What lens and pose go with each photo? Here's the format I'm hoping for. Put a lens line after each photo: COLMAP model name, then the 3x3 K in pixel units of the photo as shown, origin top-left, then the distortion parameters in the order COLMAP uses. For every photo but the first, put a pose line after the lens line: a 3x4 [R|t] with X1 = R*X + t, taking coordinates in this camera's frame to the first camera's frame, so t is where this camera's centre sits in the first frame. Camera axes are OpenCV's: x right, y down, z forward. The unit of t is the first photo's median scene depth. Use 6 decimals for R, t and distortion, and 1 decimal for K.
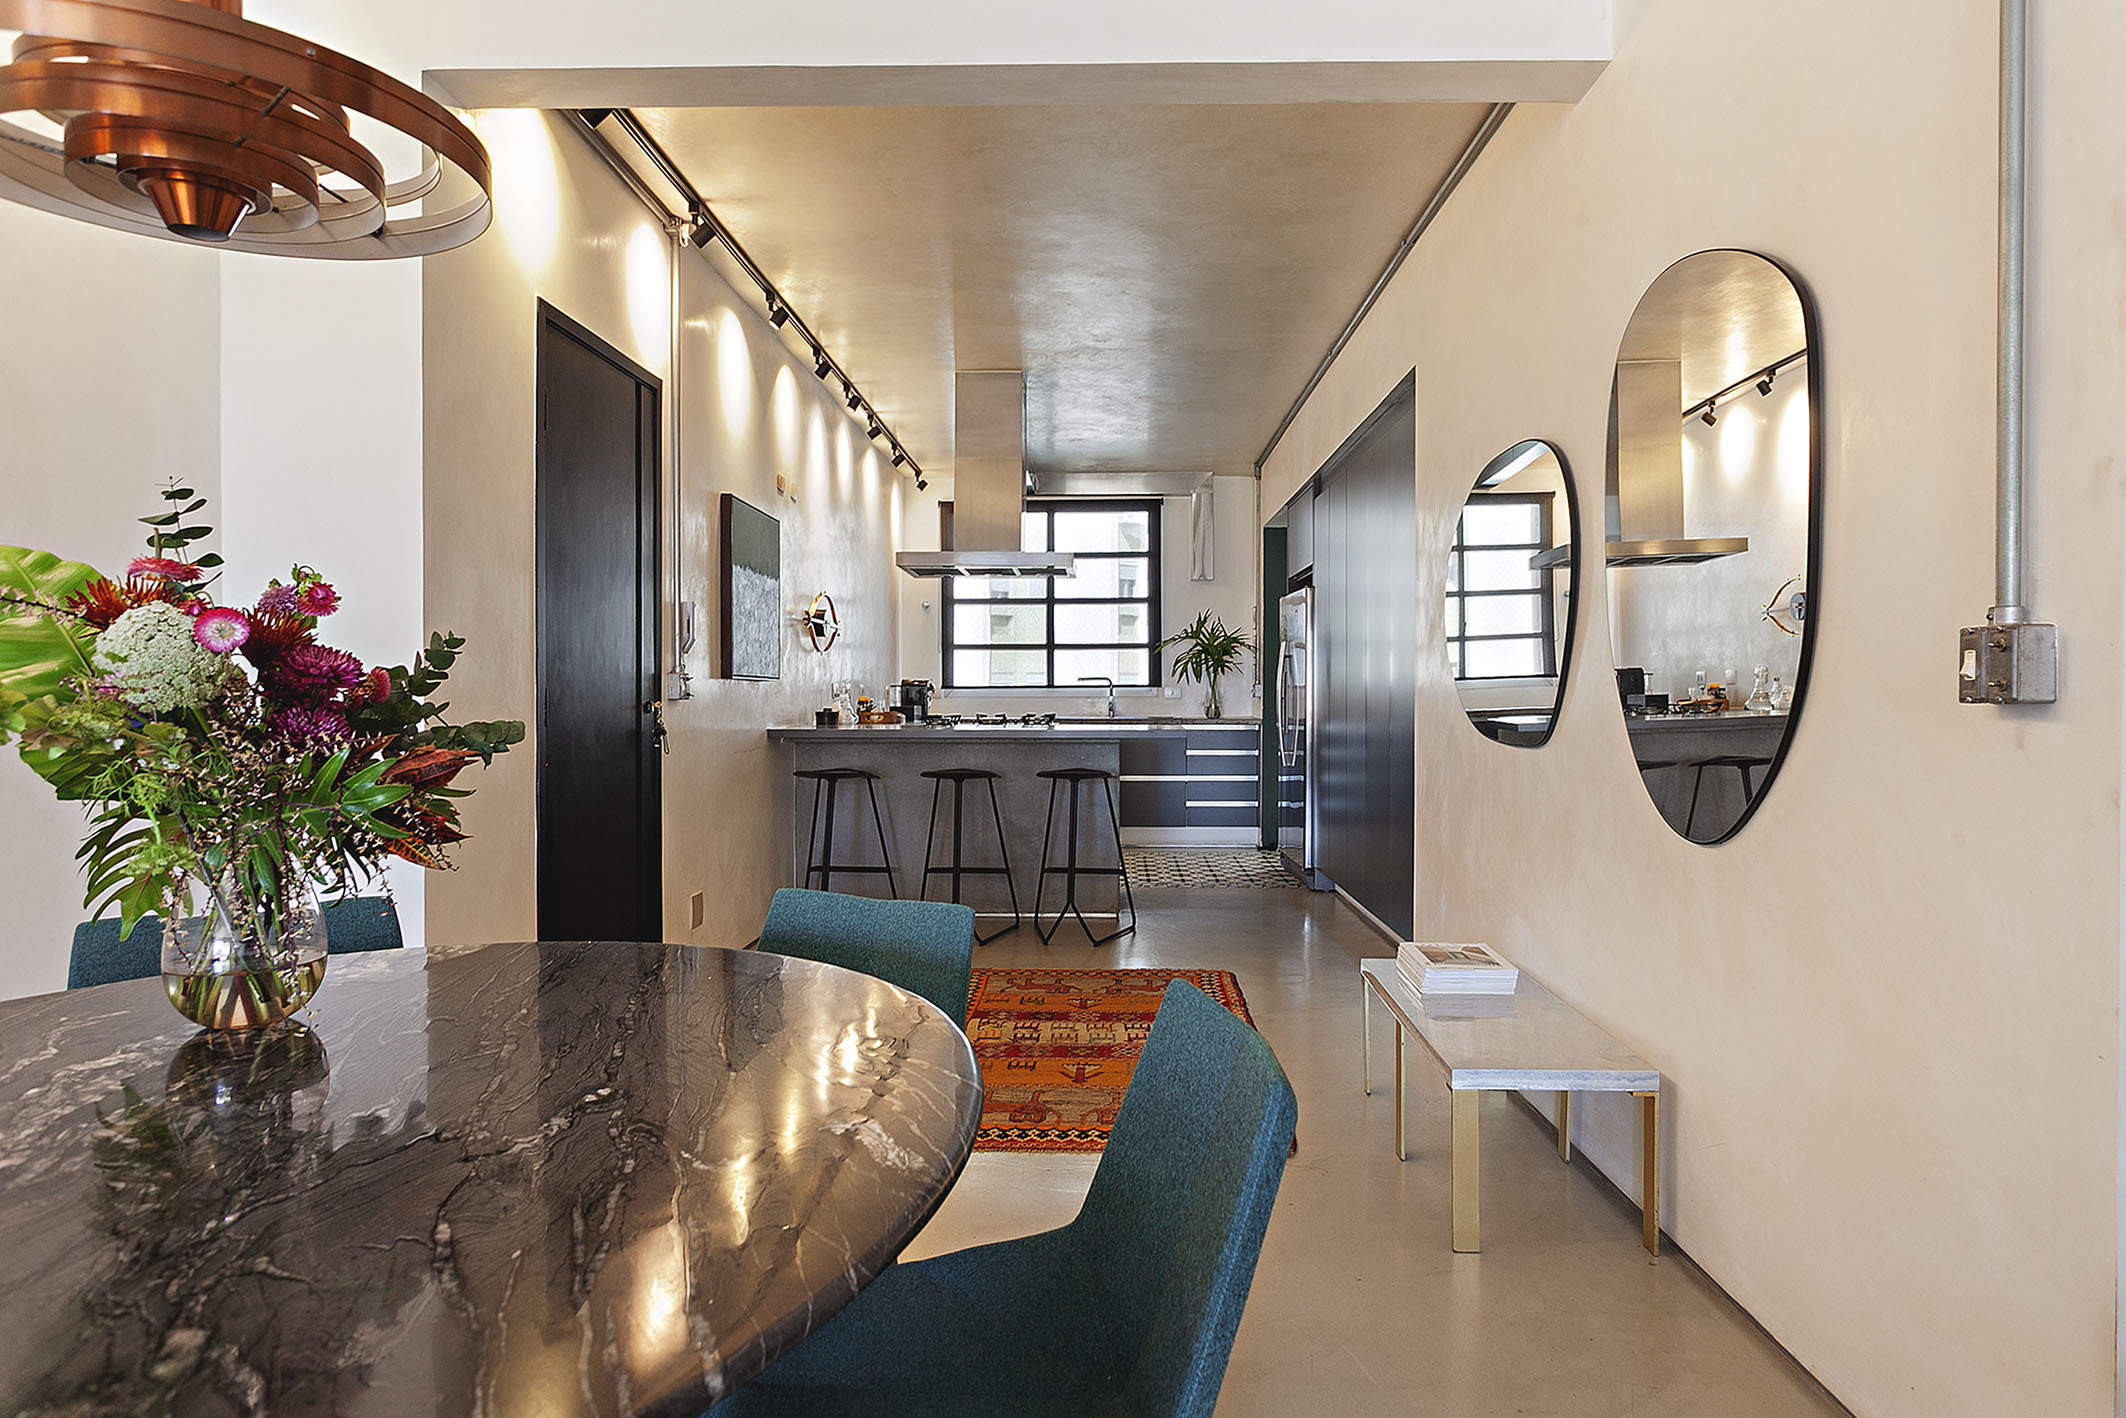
lens RADIAL K [[1281.4, 0, 1100.2], [0, 1281.4, 707.0], [0, 0, 1]] dist [0.001127, 0.000051]
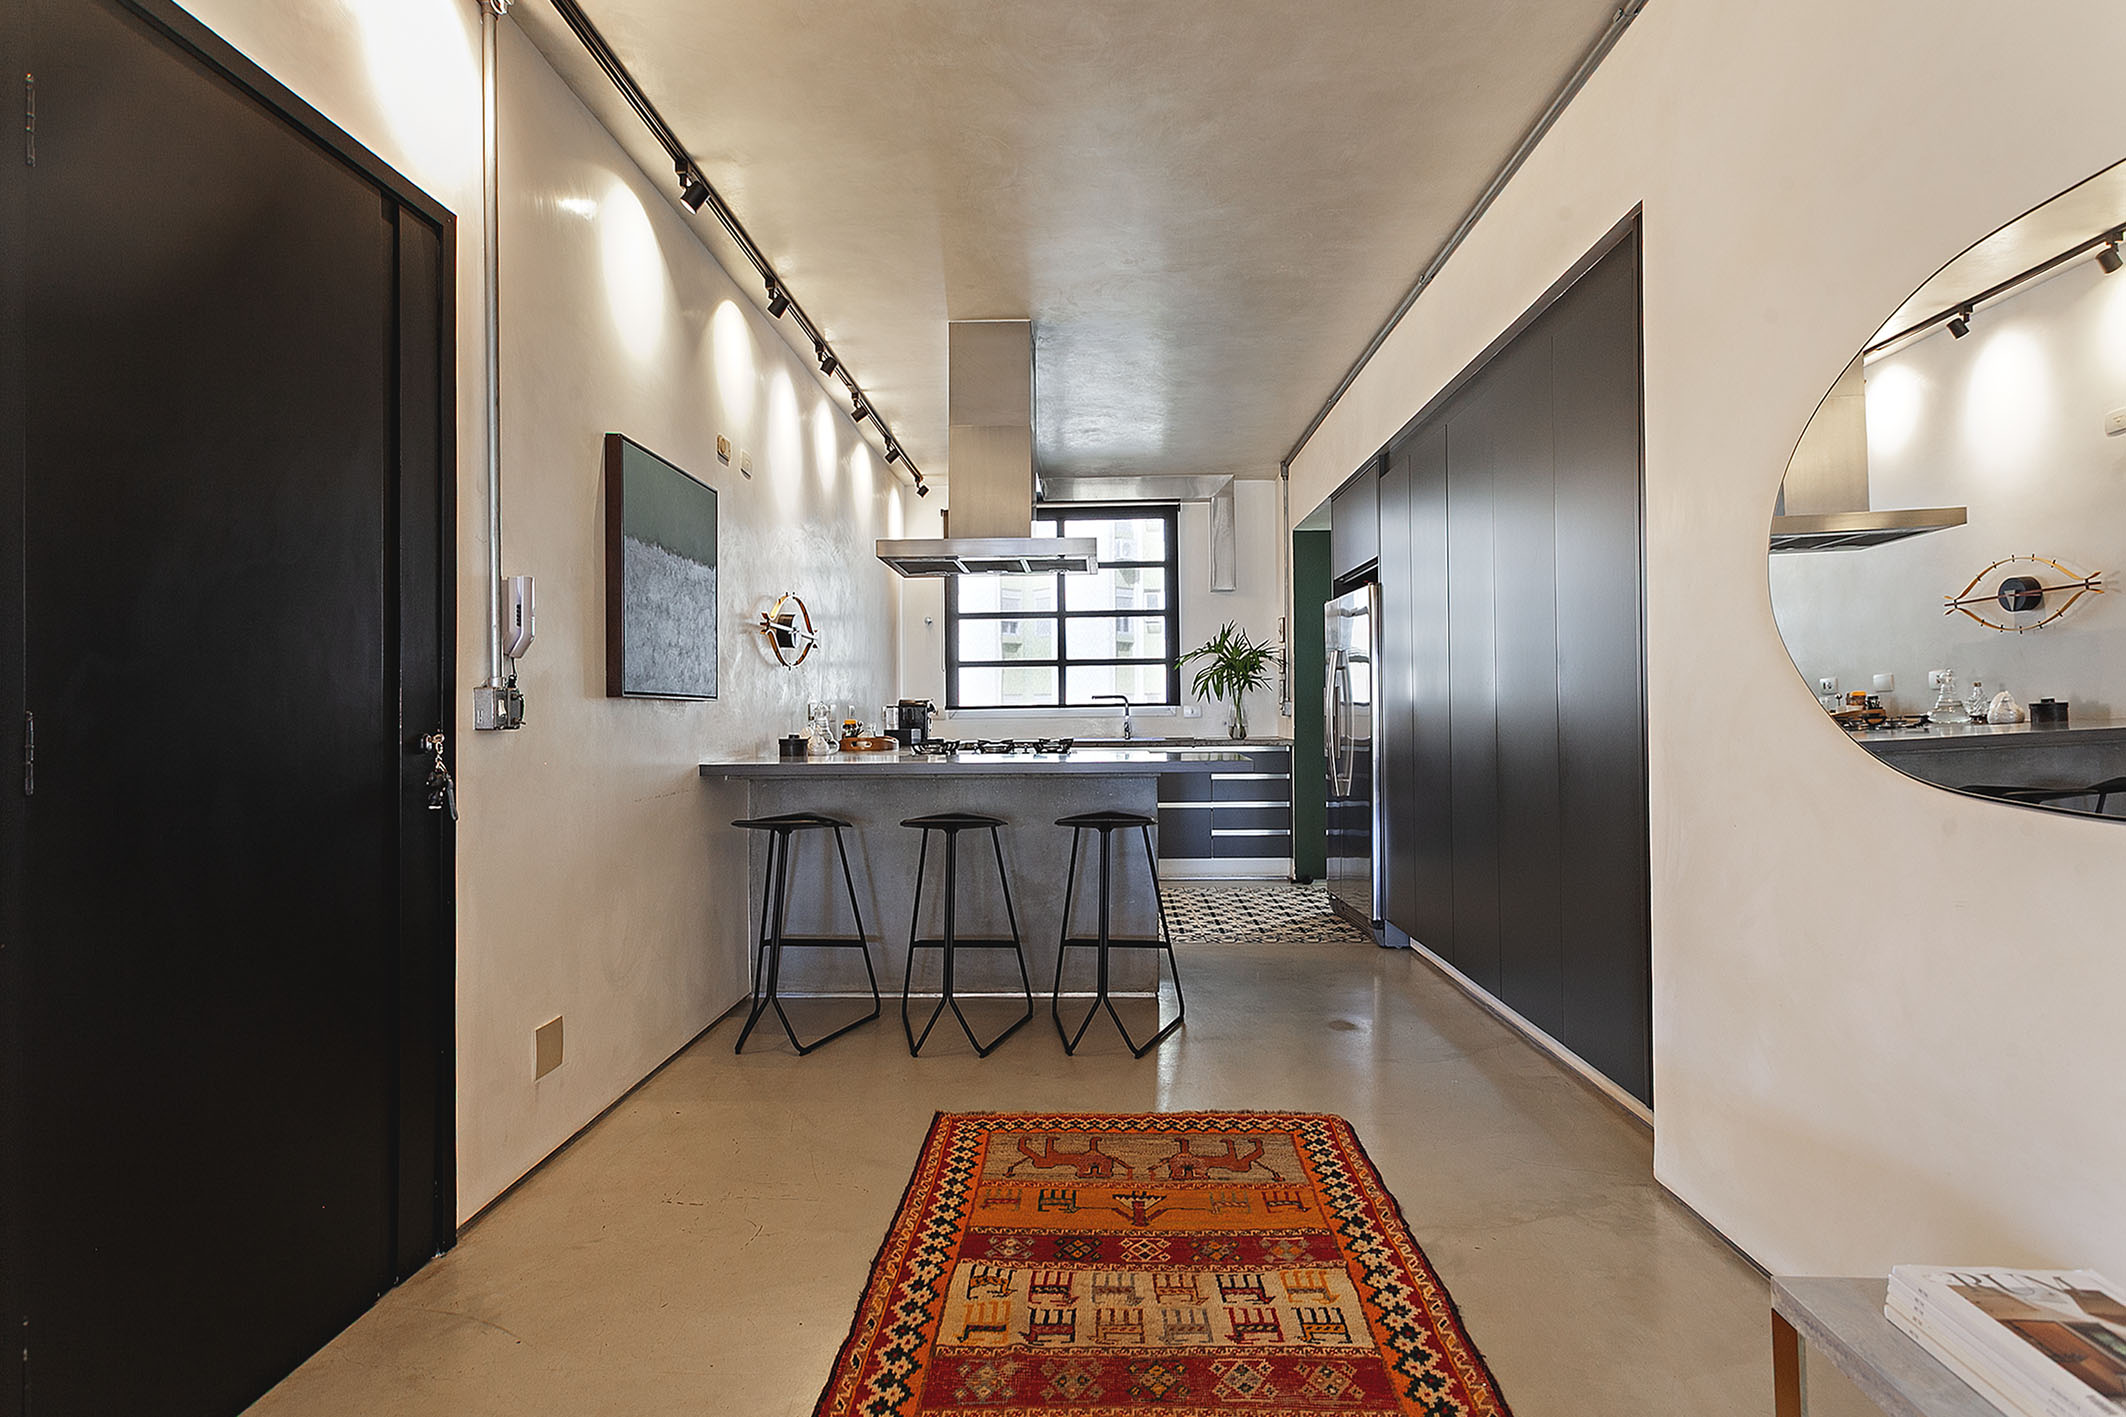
lens RADIAL K [[1064.6, 0, 1063.0], [0, 1064.6, 708.5], [0, 0, 1]] dist [-0.000509, -0.000024]
pose [[0.999531, -0.009418, -0.029138, -0.018014], [0.008999, 0.999855, -0.014471, -0.003356], [0.029270, 0.014202, 0.999471, 0.259886]]
